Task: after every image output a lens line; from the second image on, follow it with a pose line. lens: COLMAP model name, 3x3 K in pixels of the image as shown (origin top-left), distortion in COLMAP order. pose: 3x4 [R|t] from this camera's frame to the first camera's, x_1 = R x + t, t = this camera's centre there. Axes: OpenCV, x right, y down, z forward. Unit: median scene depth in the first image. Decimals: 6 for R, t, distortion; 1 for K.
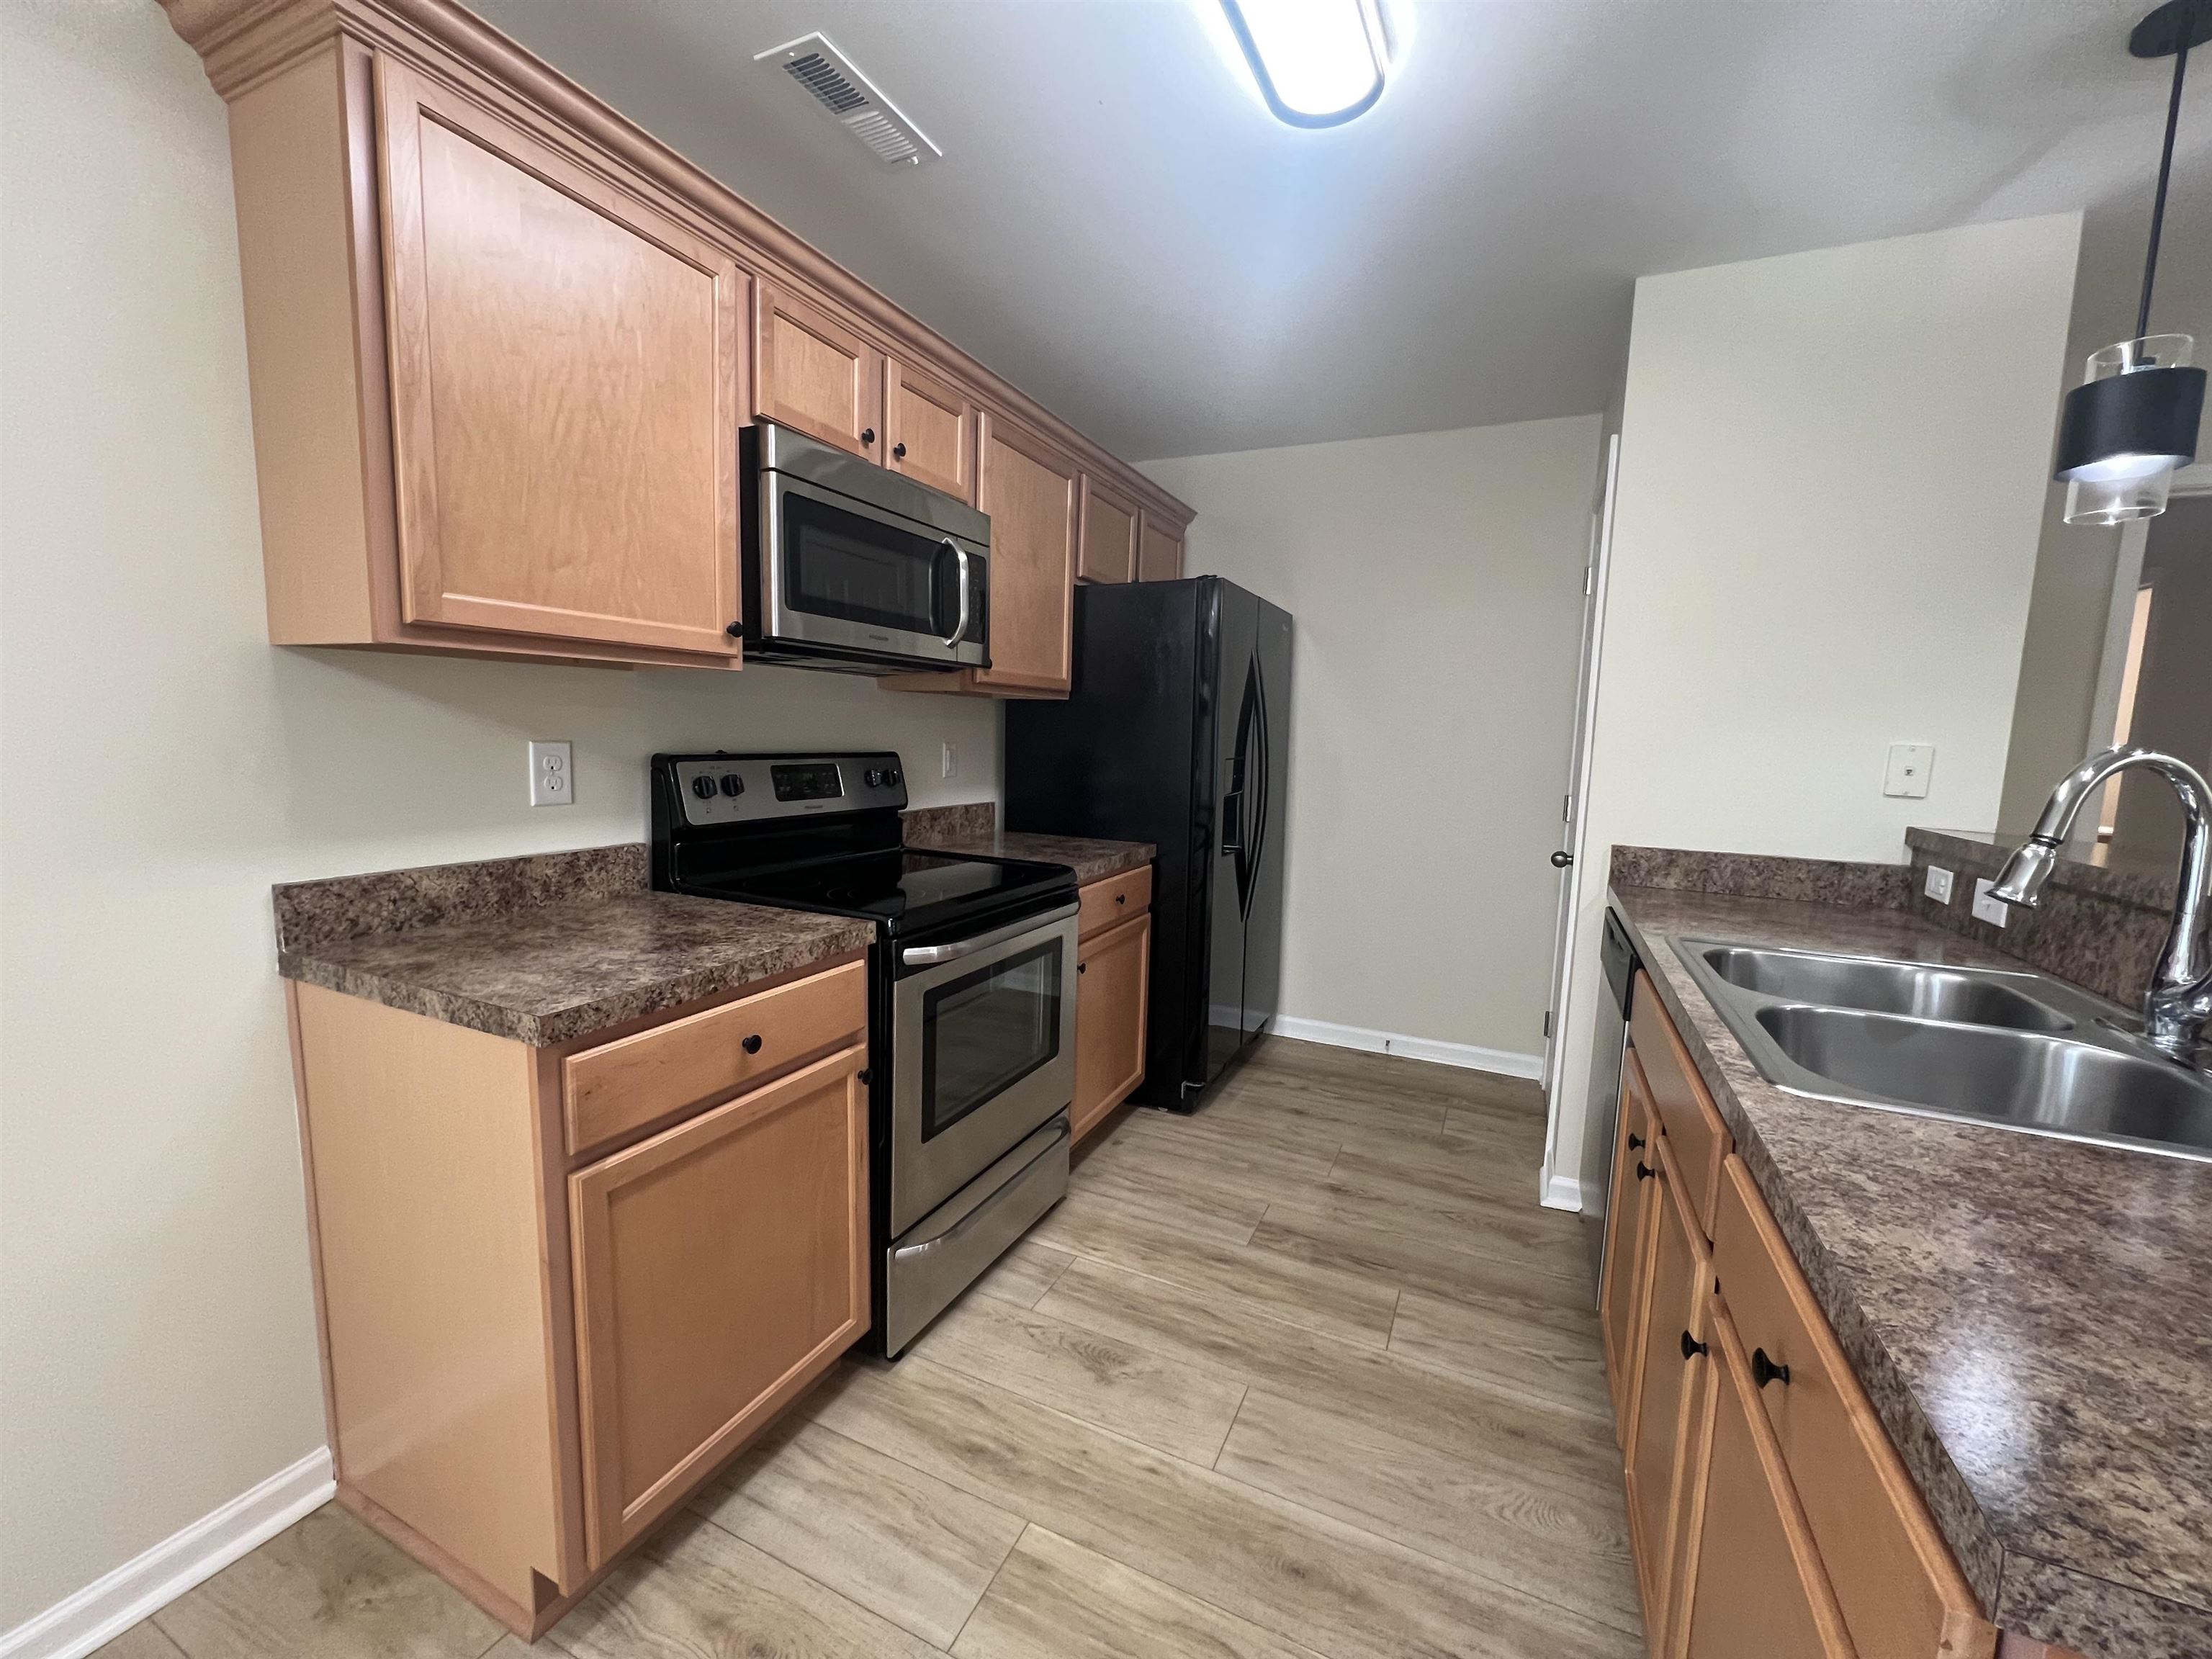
lens RADIAL K [[882.8, 0, 1110.9], [0, 882.8, 829.8], [0, 0, 1]] dist [-0.001070, -0.000430]
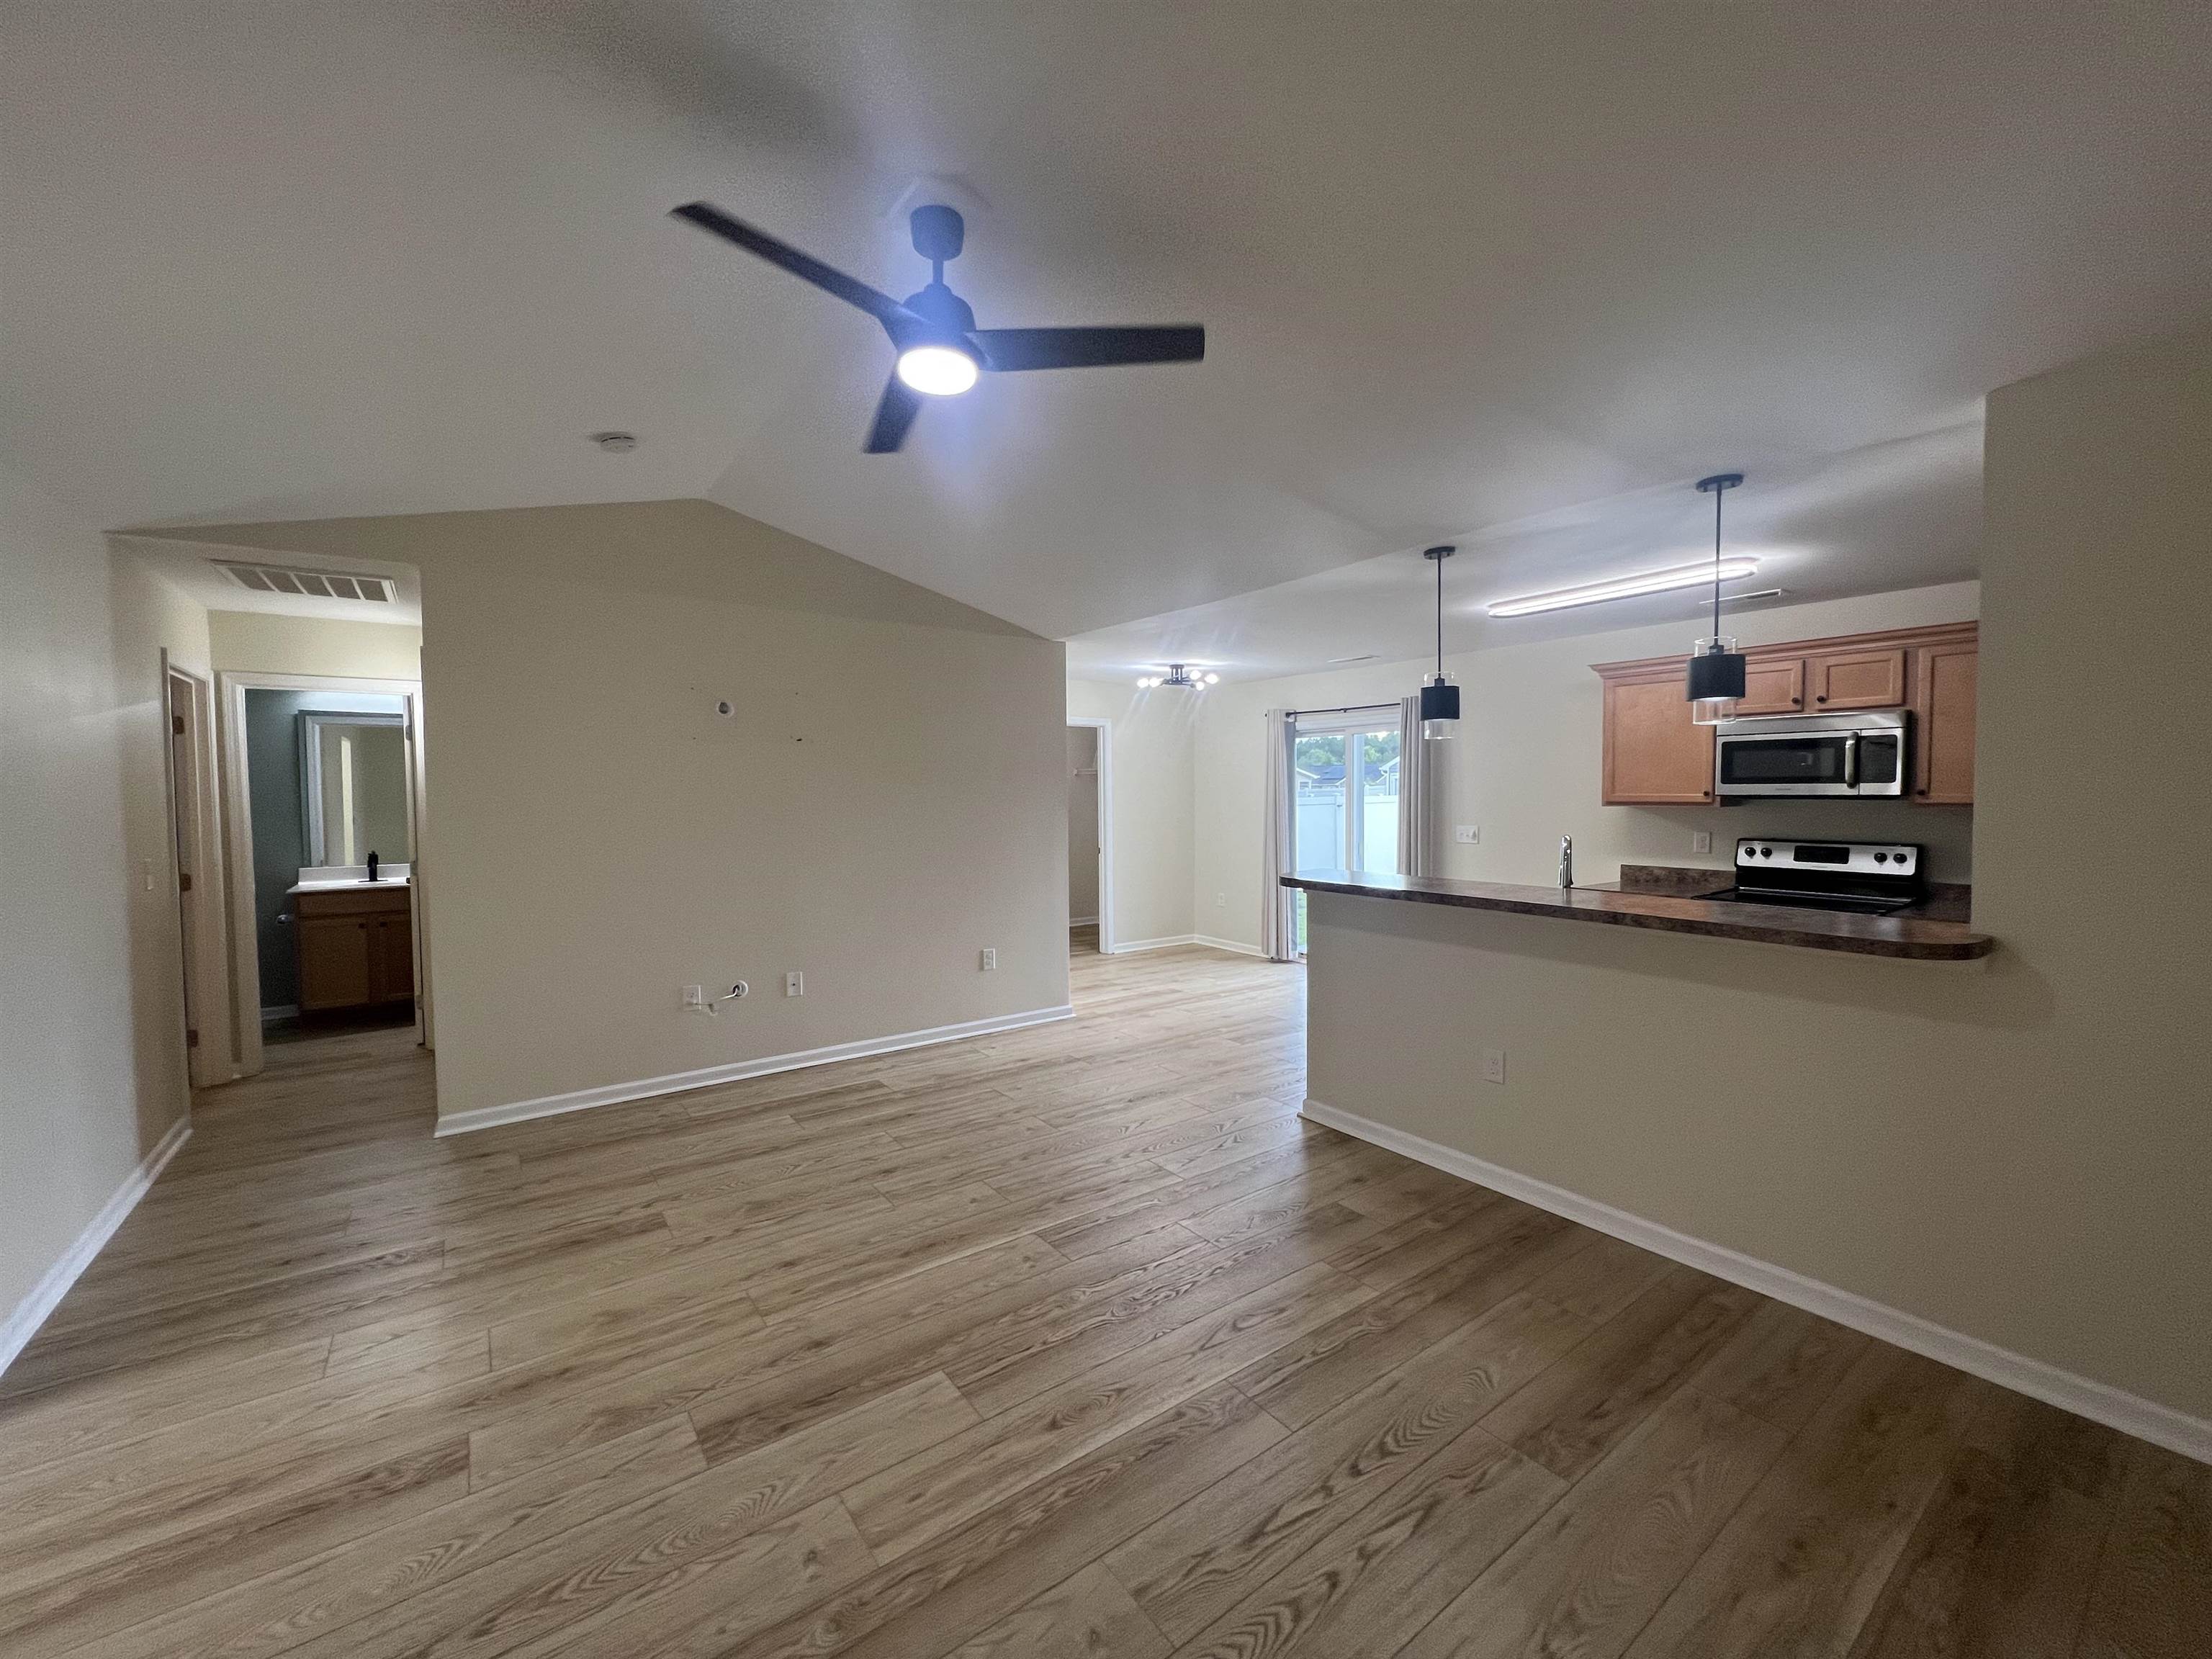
lens RADIAL K [[885.4, 0, 1104.6], [0, 885.4, 830.1], [0, 0, 1]] dist [0.000115, 0.000502]
pose [[-0.486079, 0.010896, -0.873847, 2.840907], [-0.108575, 0.991422, 0.072757, -0.098723], [0.867144, 0.130244, -0.480726, 0.662217]]
